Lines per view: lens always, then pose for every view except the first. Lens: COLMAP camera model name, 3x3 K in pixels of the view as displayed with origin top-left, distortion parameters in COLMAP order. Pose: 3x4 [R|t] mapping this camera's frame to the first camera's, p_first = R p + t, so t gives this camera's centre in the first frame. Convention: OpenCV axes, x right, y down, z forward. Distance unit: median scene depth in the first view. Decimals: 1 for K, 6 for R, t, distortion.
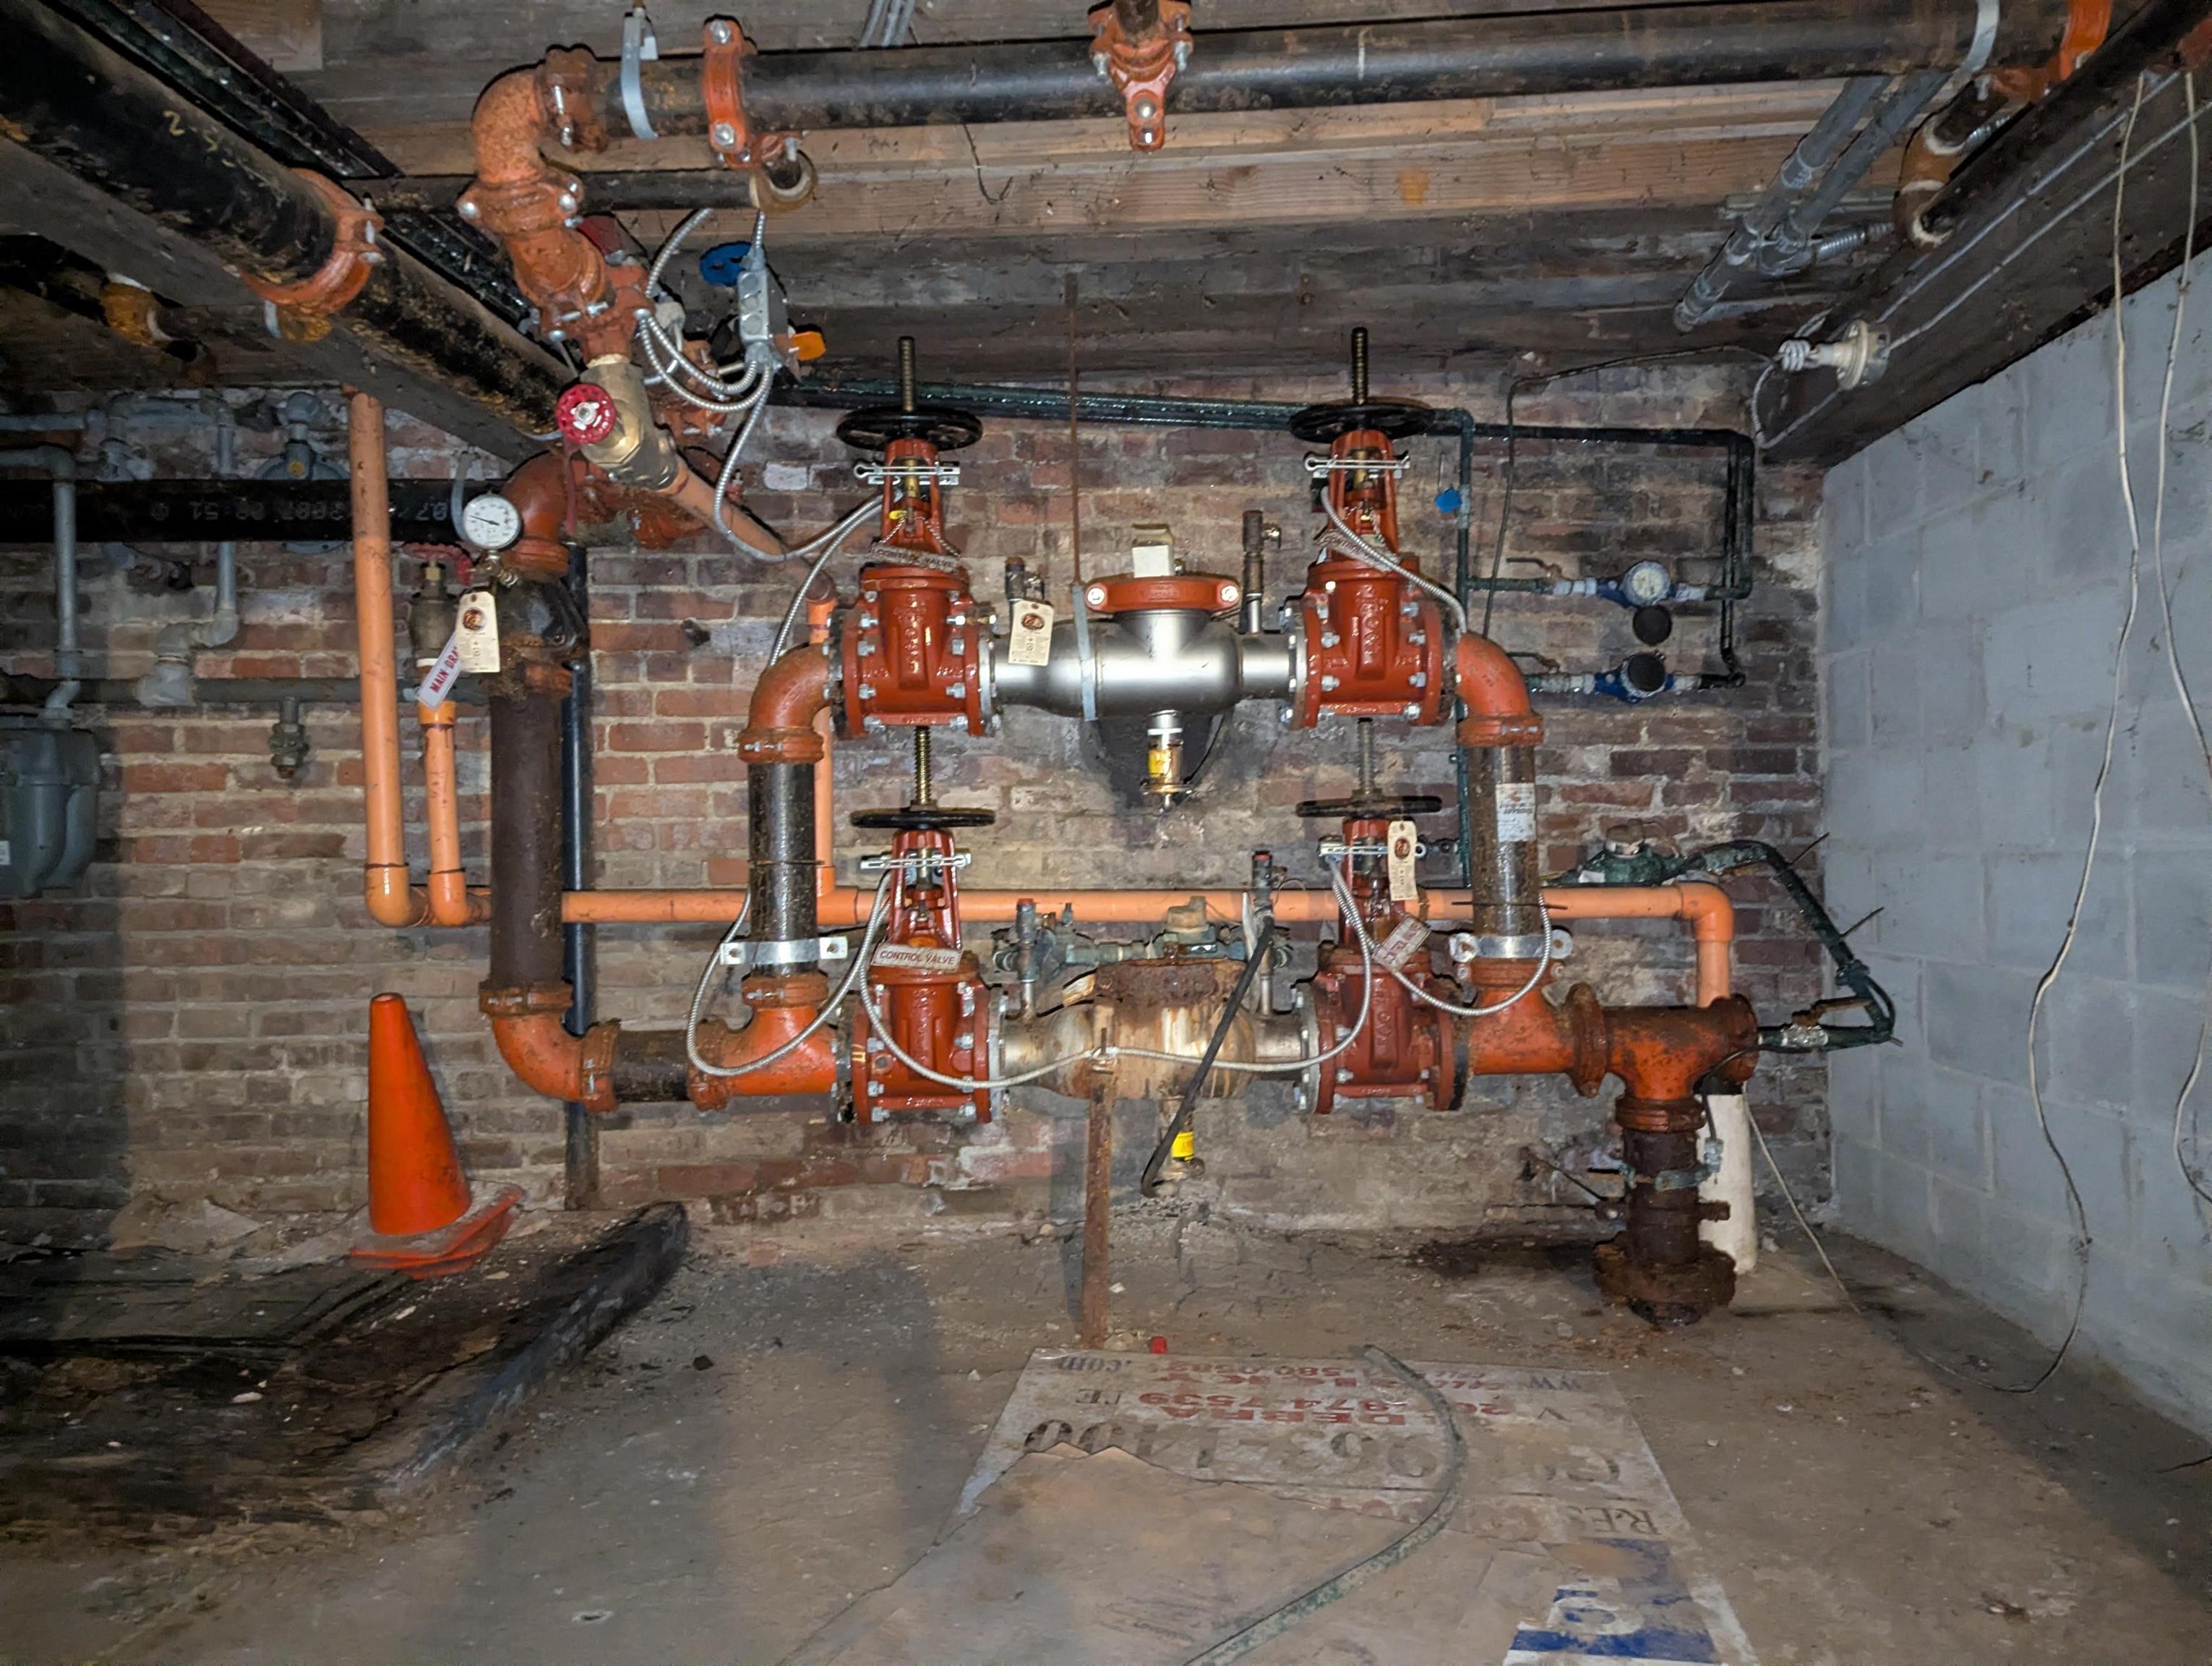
lens RADIAL K [[1581.1, 0, 1106.0], [0, 1581.1, 833.0], [0, 0, 1]] dist [0.065439, -0.047689]
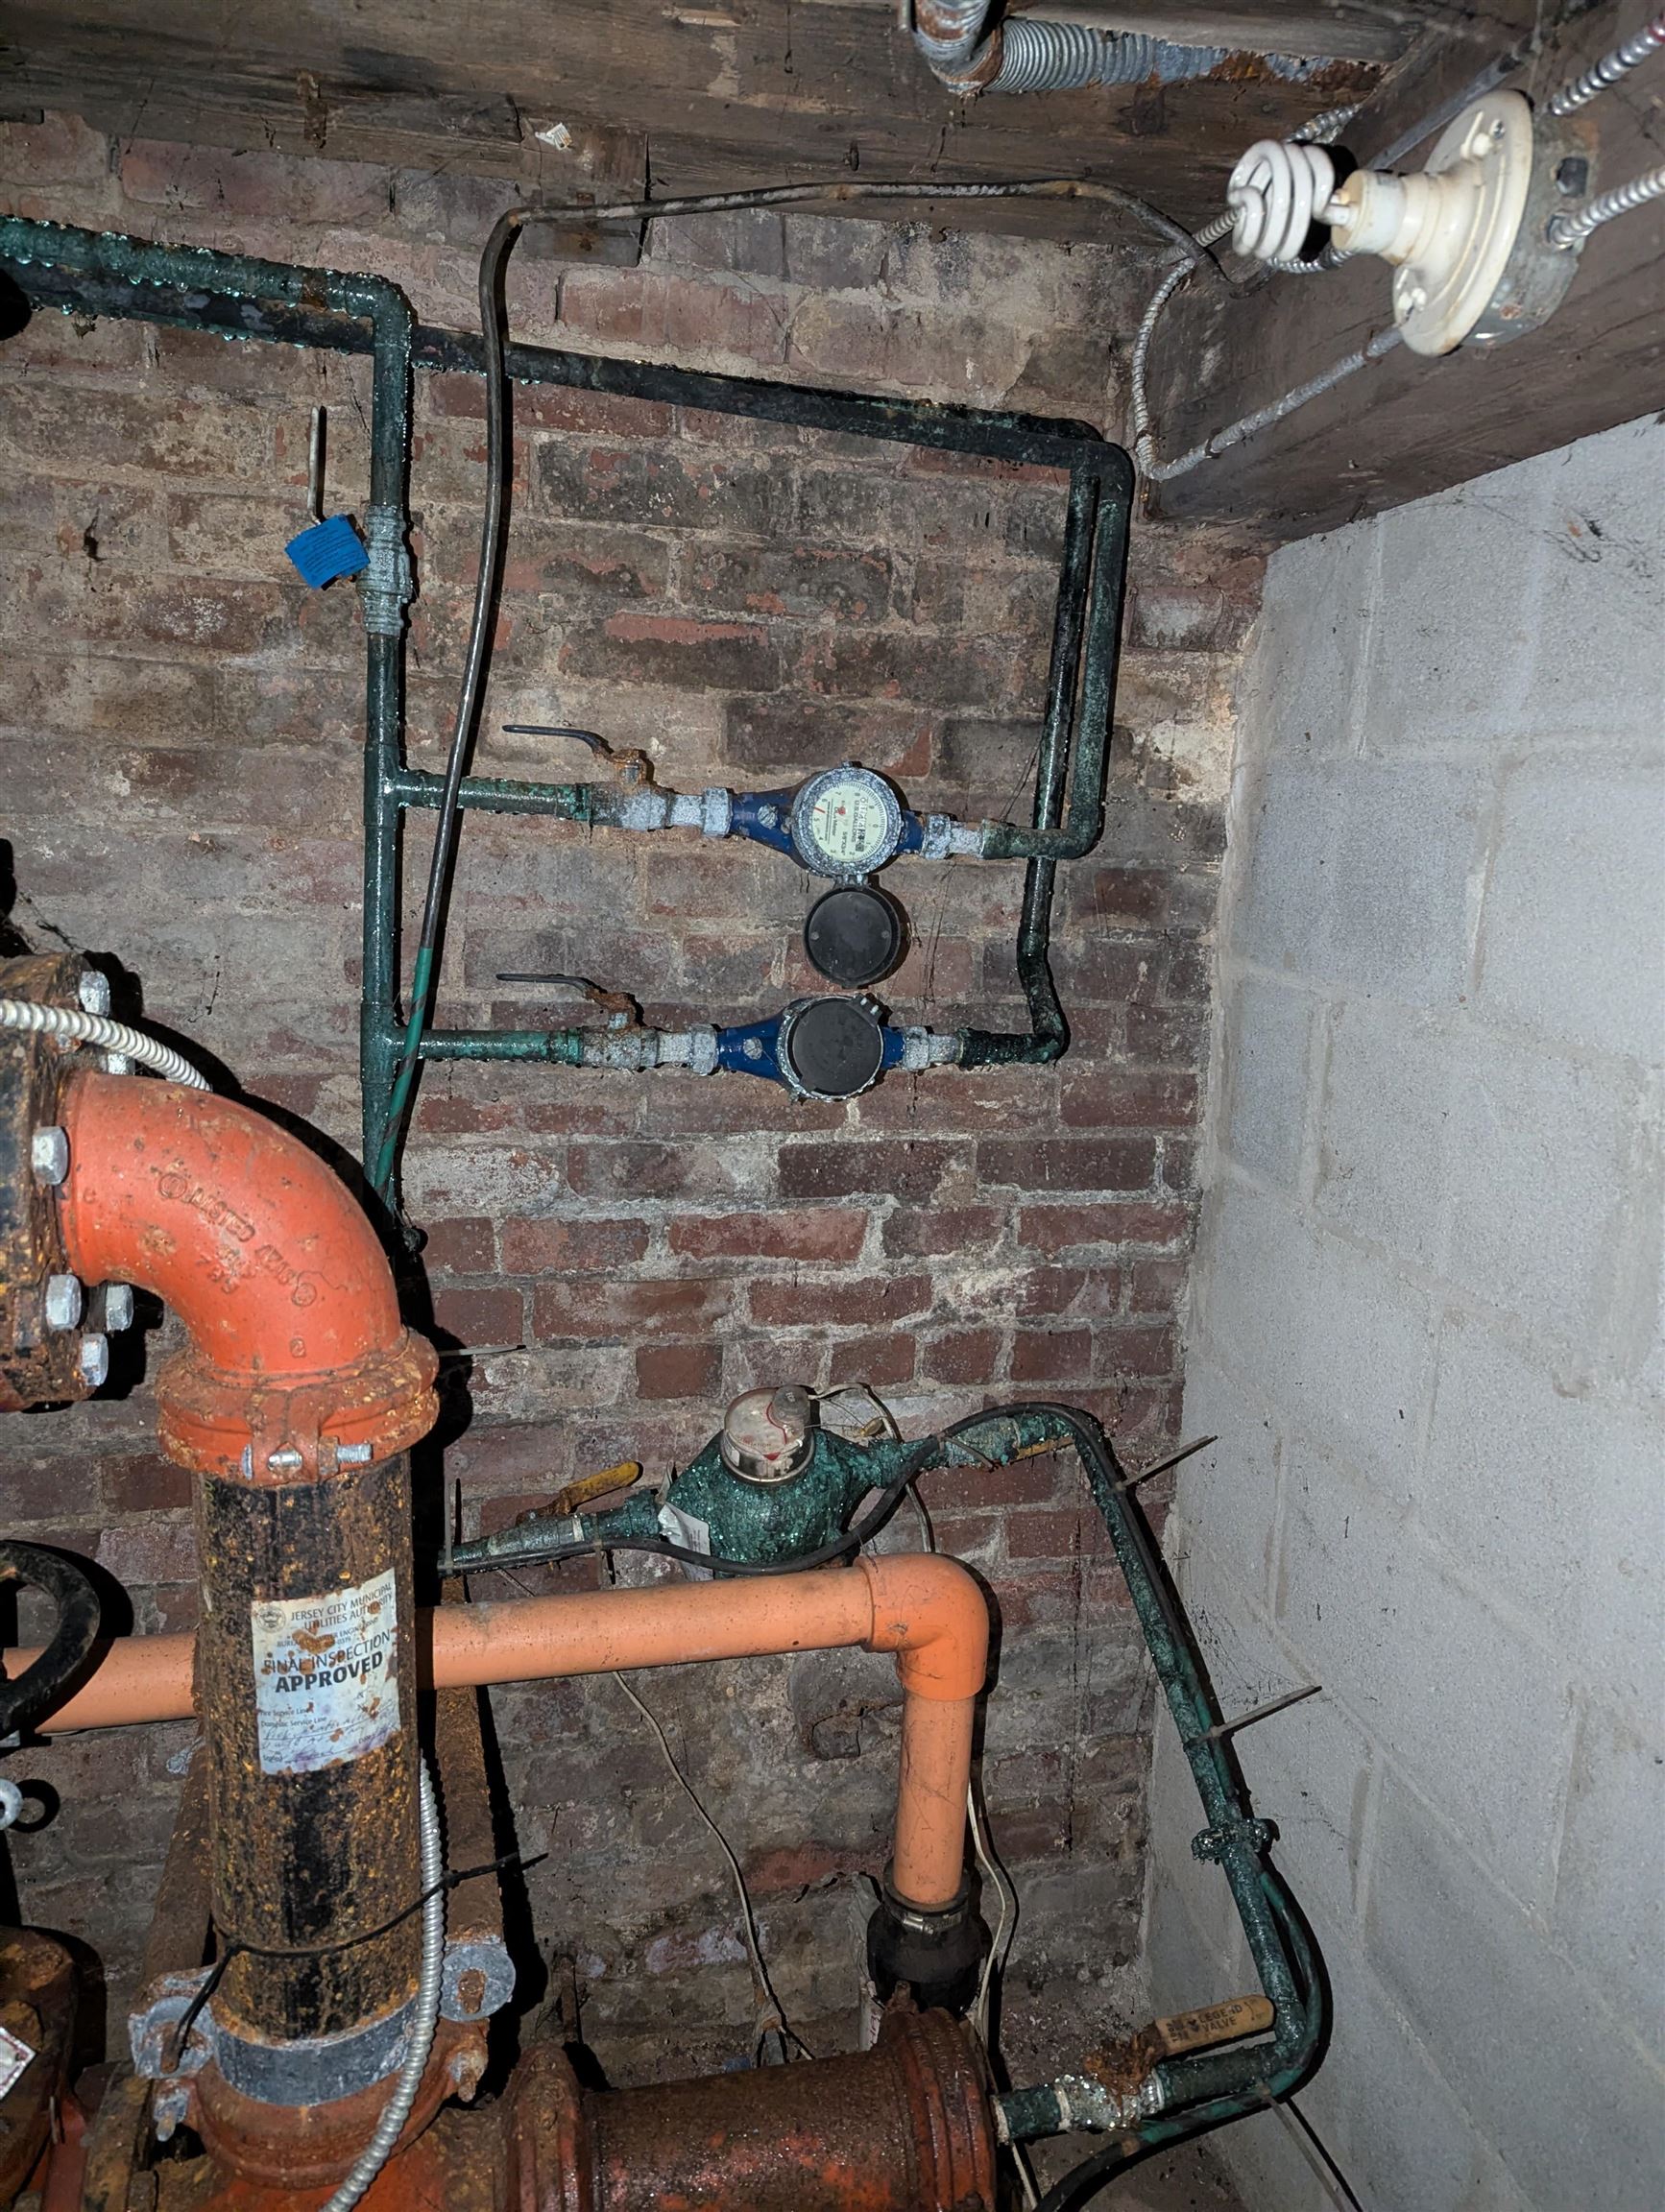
lens RADIAL K [[1581.0, 0, 832.5], [0, 1581.0, 1106.0], [0, 0, 1]] dist [0.065439, -0.047689]
pose [[0.975927, 0.006927, 0.217988, 0.233238], [-0.052998, 0.977069, 0.206222, -0.156846], [-0.211561, -0.212811, 0.953915, 0.567862]]
